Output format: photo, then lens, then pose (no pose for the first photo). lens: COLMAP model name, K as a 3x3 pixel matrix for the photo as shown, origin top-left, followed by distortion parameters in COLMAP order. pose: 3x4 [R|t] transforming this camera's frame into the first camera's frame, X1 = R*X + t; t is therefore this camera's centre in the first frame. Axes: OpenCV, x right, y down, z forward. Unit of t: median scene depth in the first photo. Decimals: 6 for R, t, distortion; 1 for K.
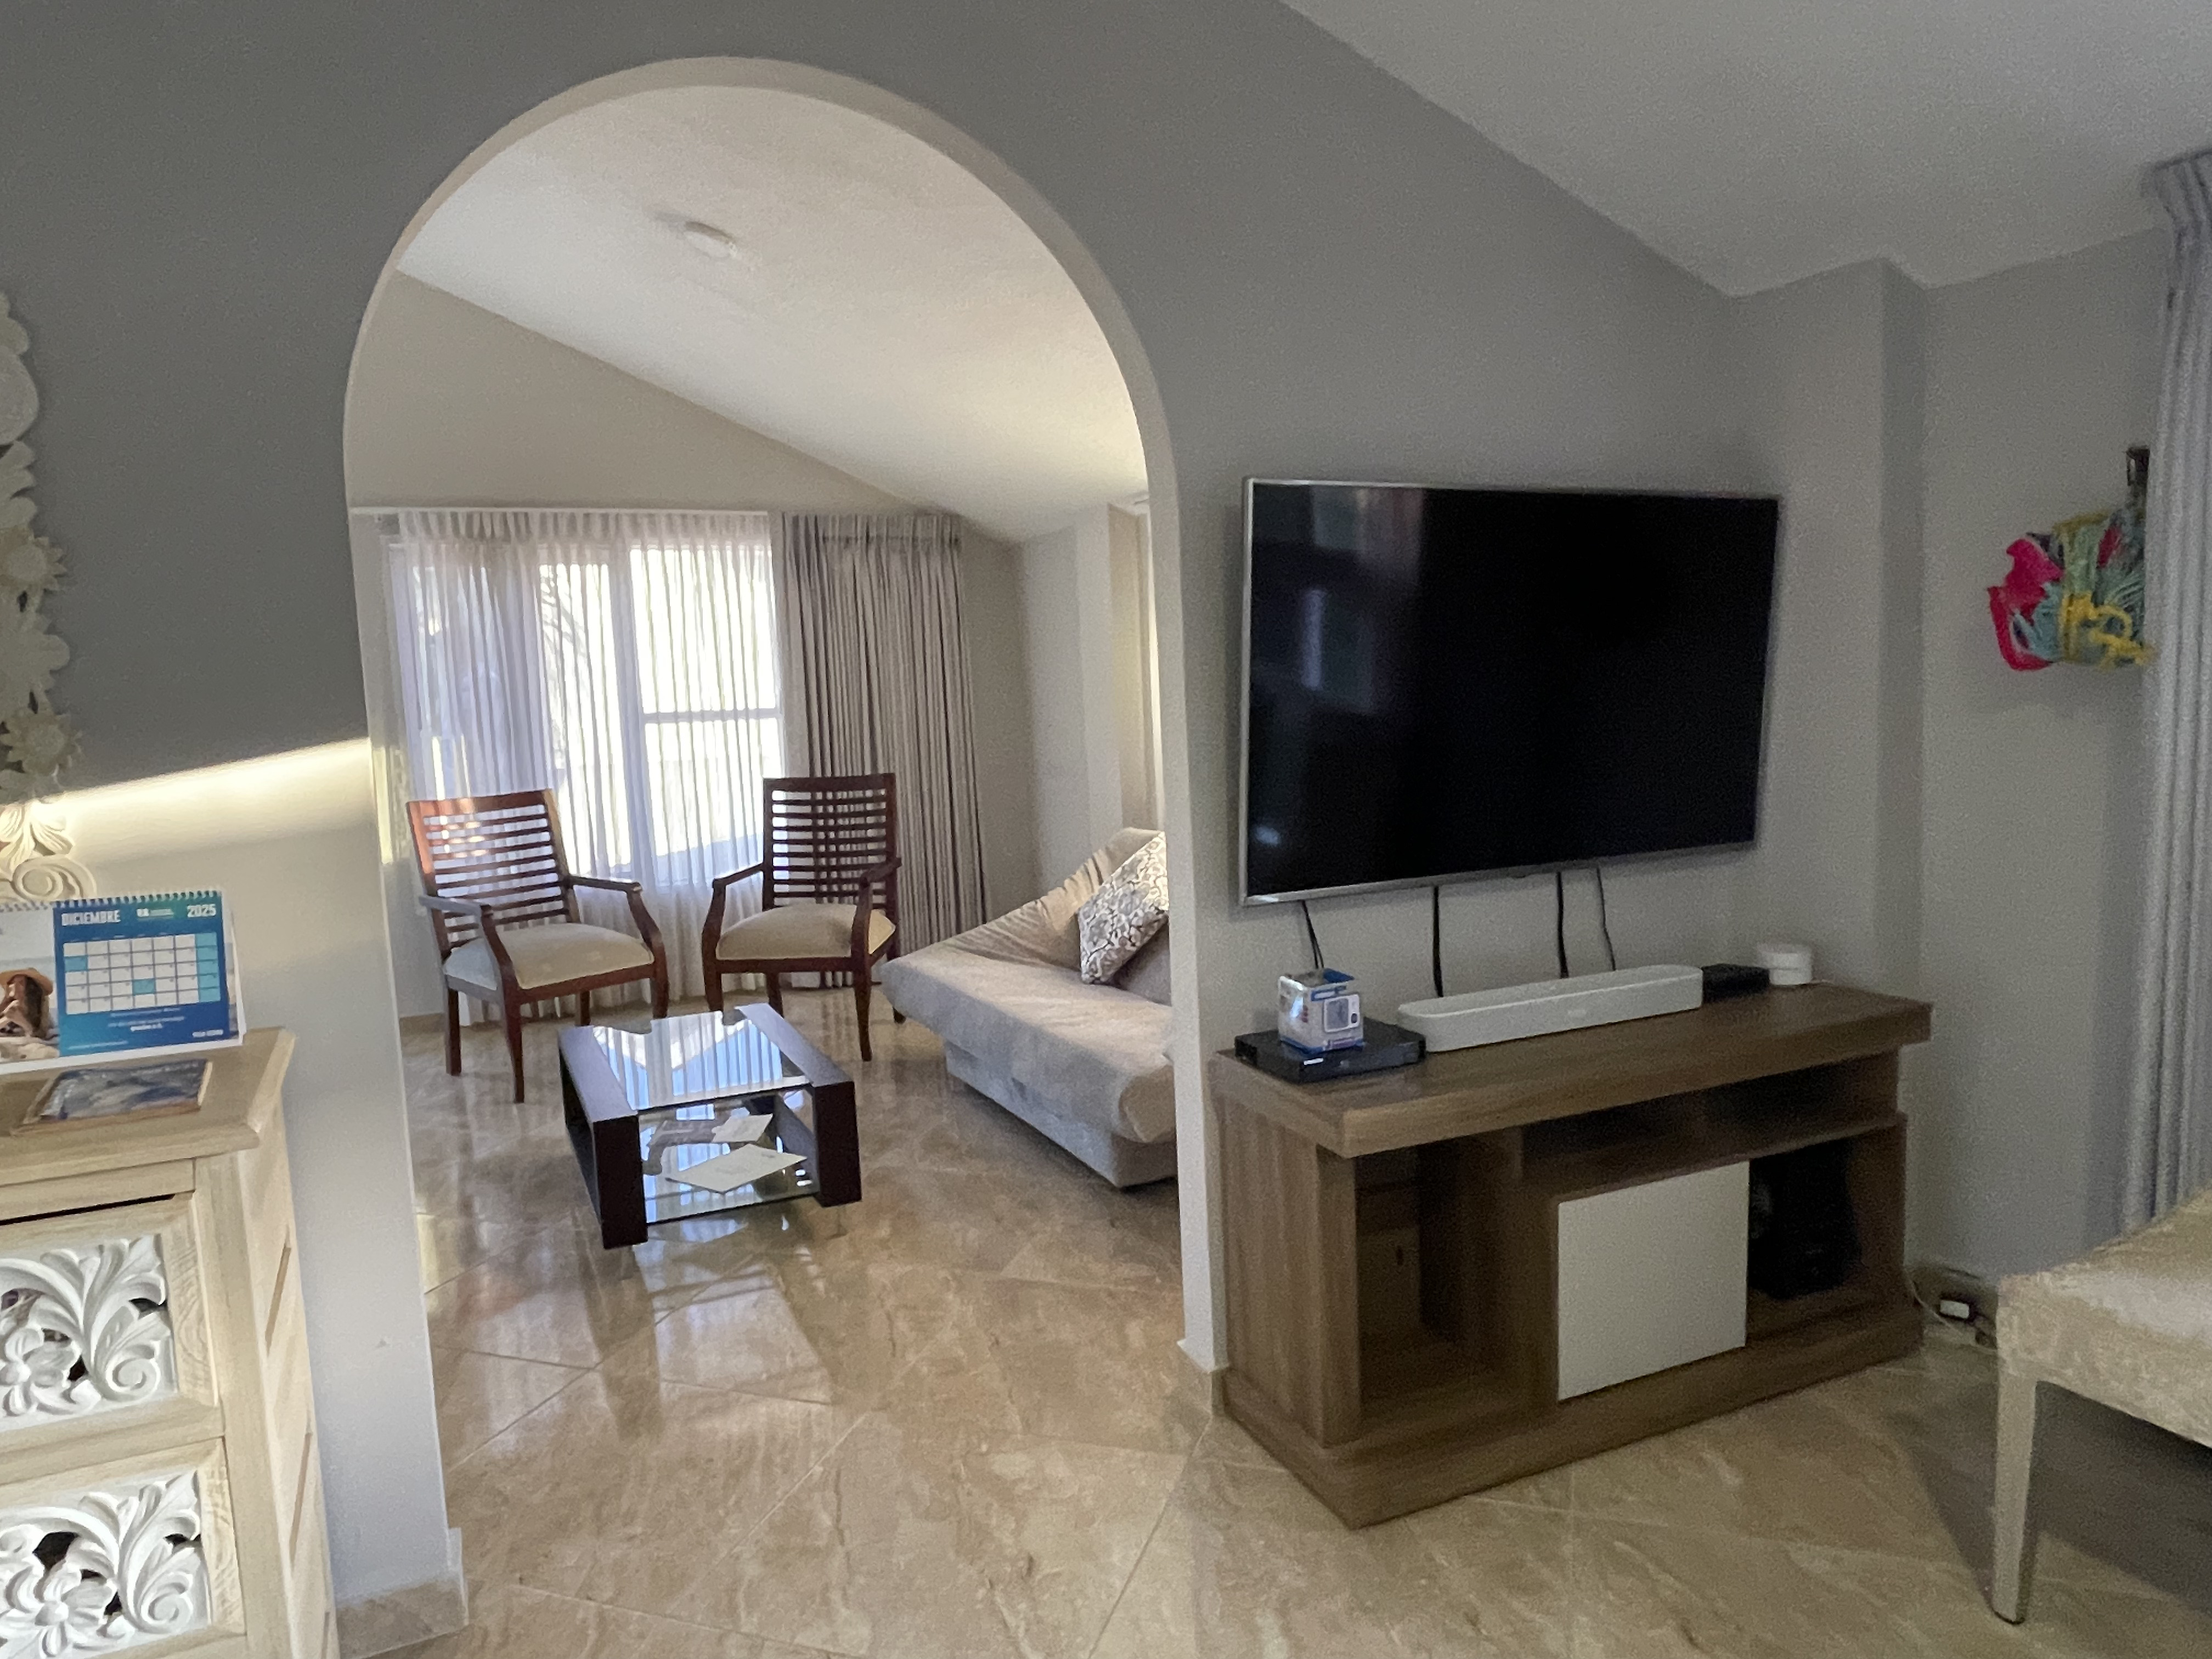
lens RADIAL K [[1467.2, 0, 1106.0], [0, 1467.2, 829.5], [0, 0, 1]] dist [0.022997, -0.002063]
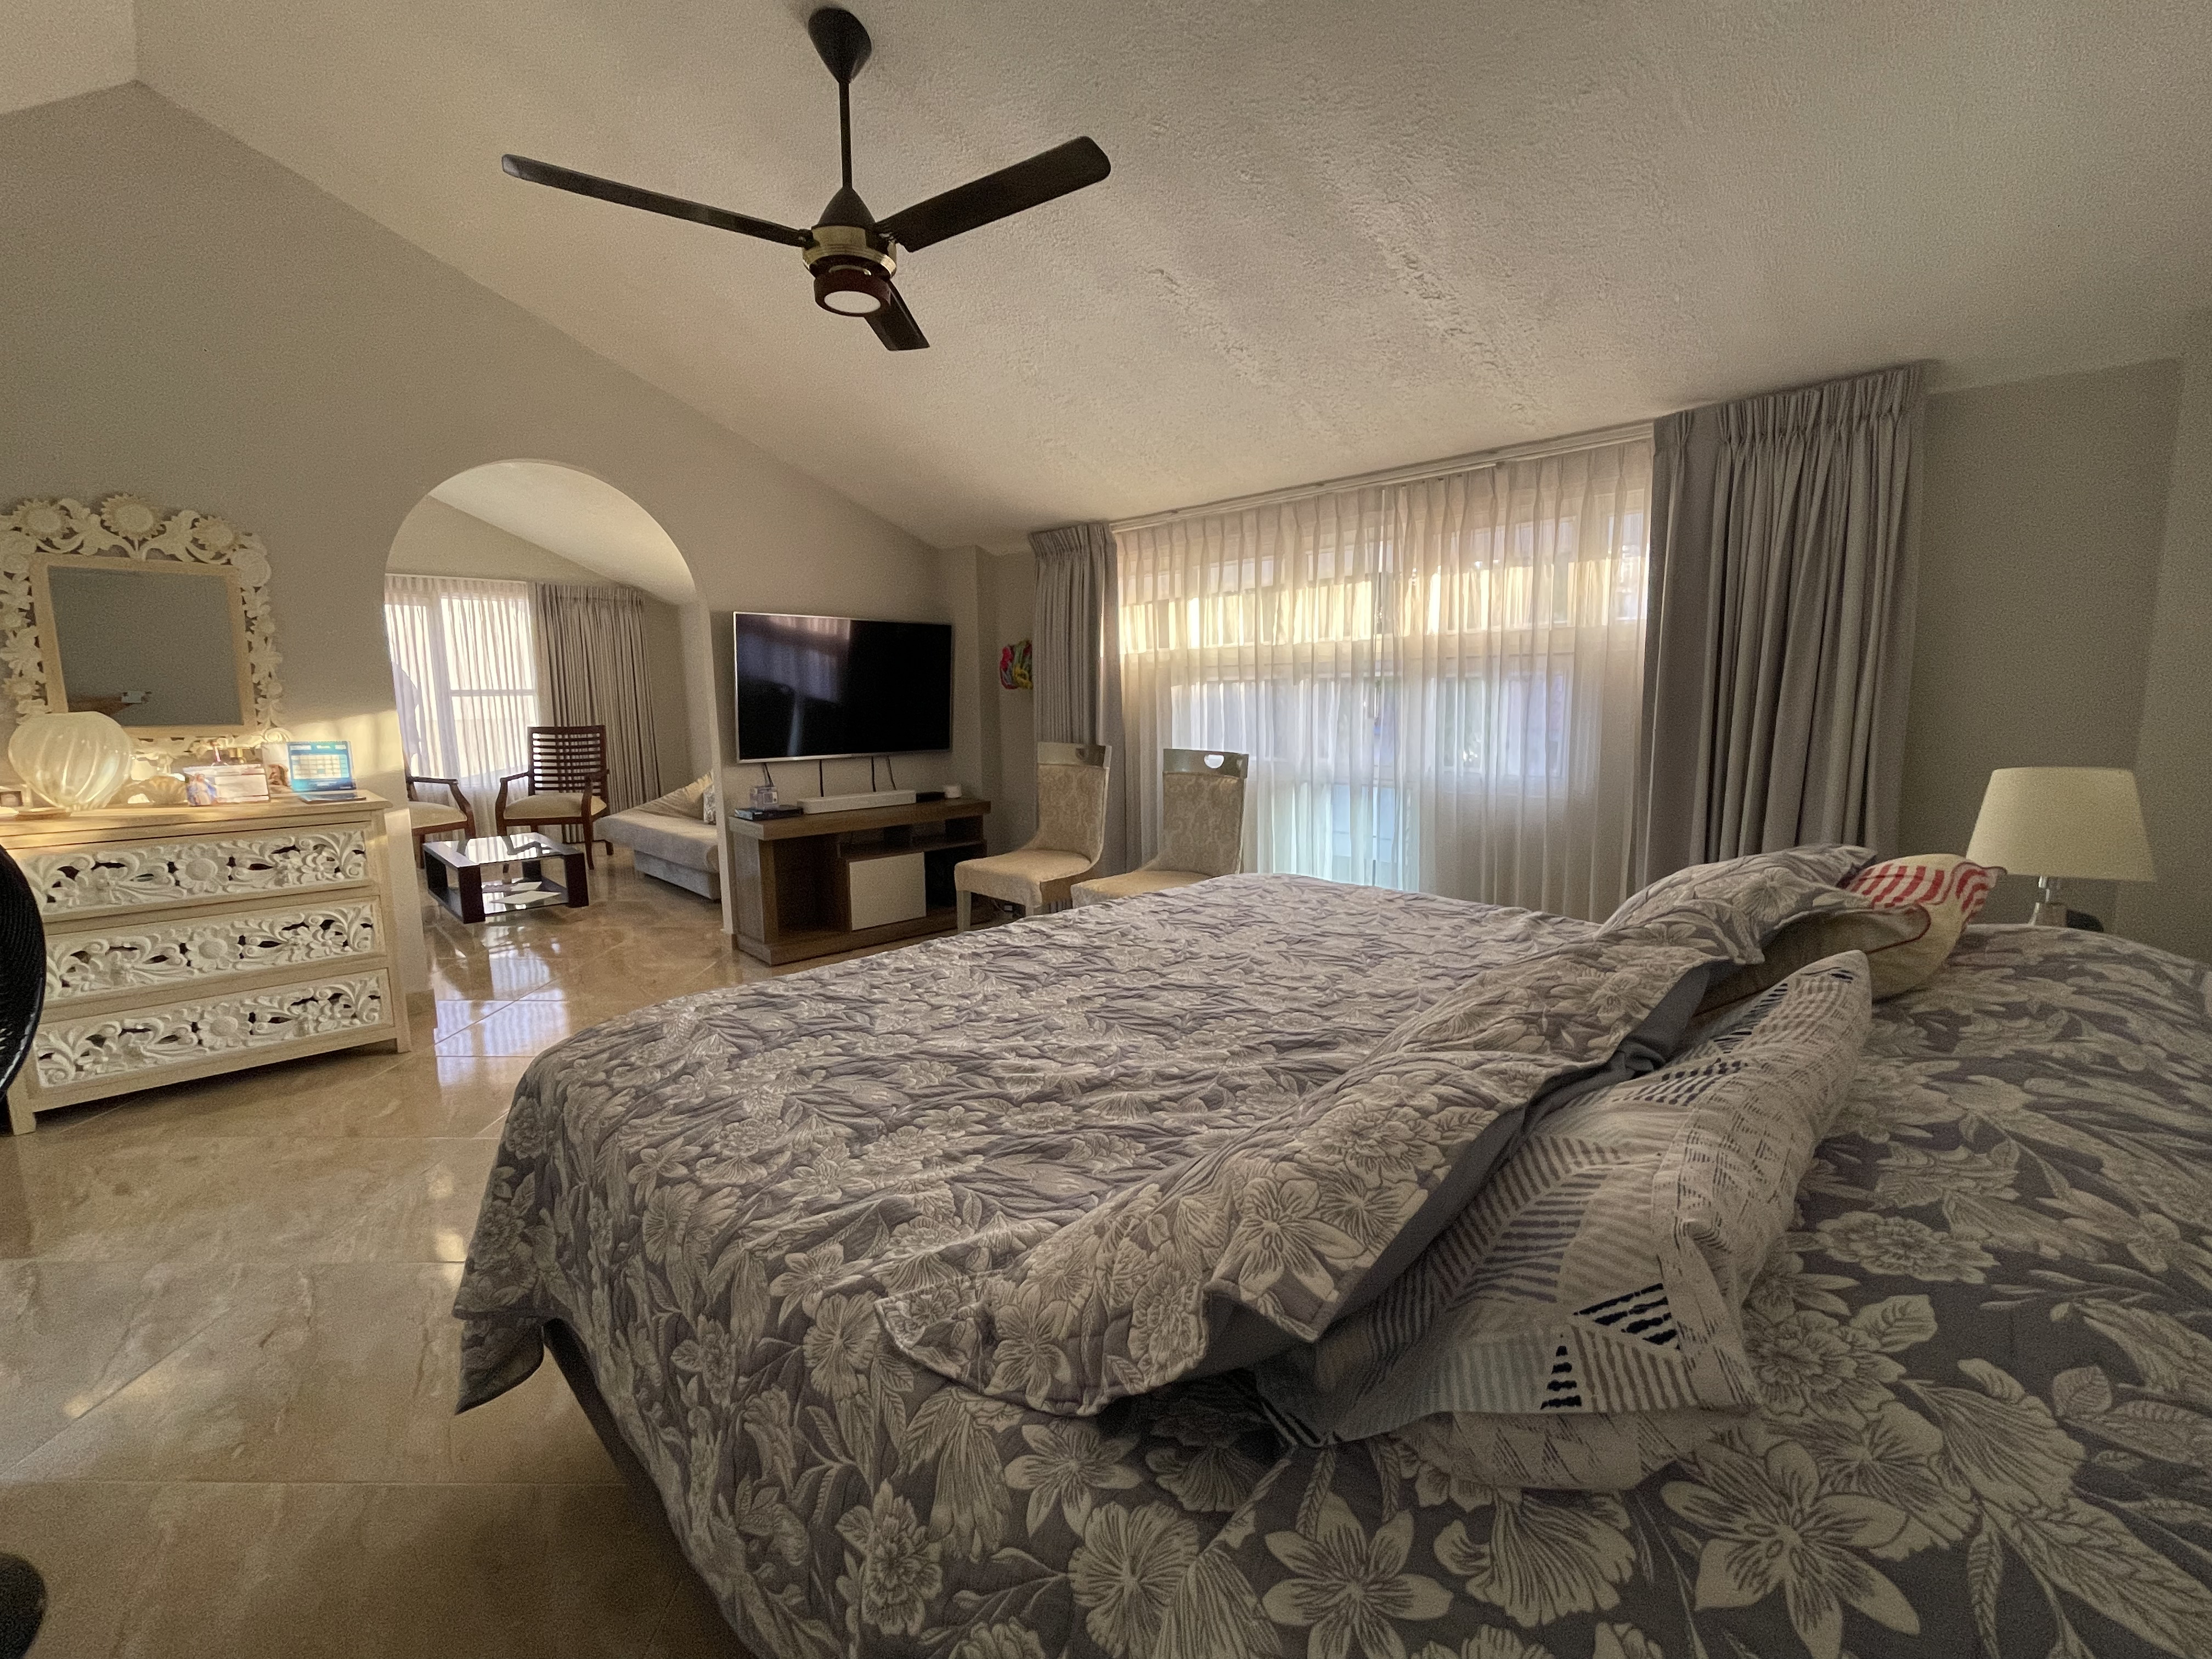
lens RADIAL K [[981.2, 0, 1106.0], [0, 981.2, 829.5], [0, 0, 1]] dist [0.000540, -0.000059]
pose [[0.949015, -0.010985, 0.315039, 0.081432], [-0.002327, 0.999121, 0.041848, 0.047240], [-0.315222, -0.040447, 0.948156, -0.483092]]
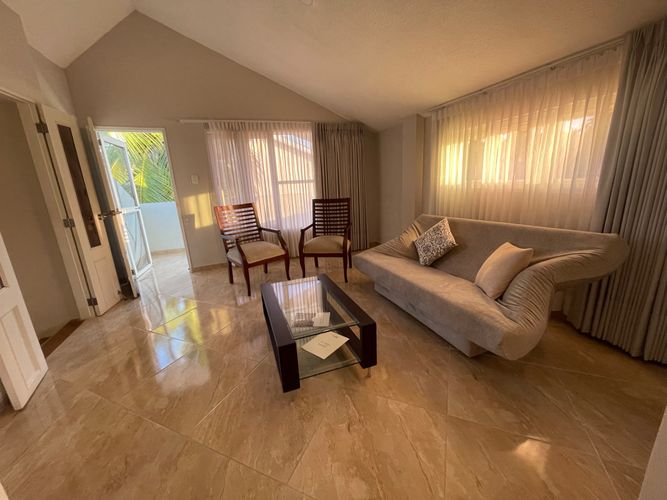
lens RADIAL K [[269.8, 0, 333.5], [0, 269.8, 250.0], [0, 0, 1]] dist [-0.002334, -0.000380]
pose [[0.996675, 0.011646, -0.080646, -0.143529], [0.000804, 0.988280, 0.152652, -0.015199], [0.081479, -0.152209, 0.984984, 0.385434]]
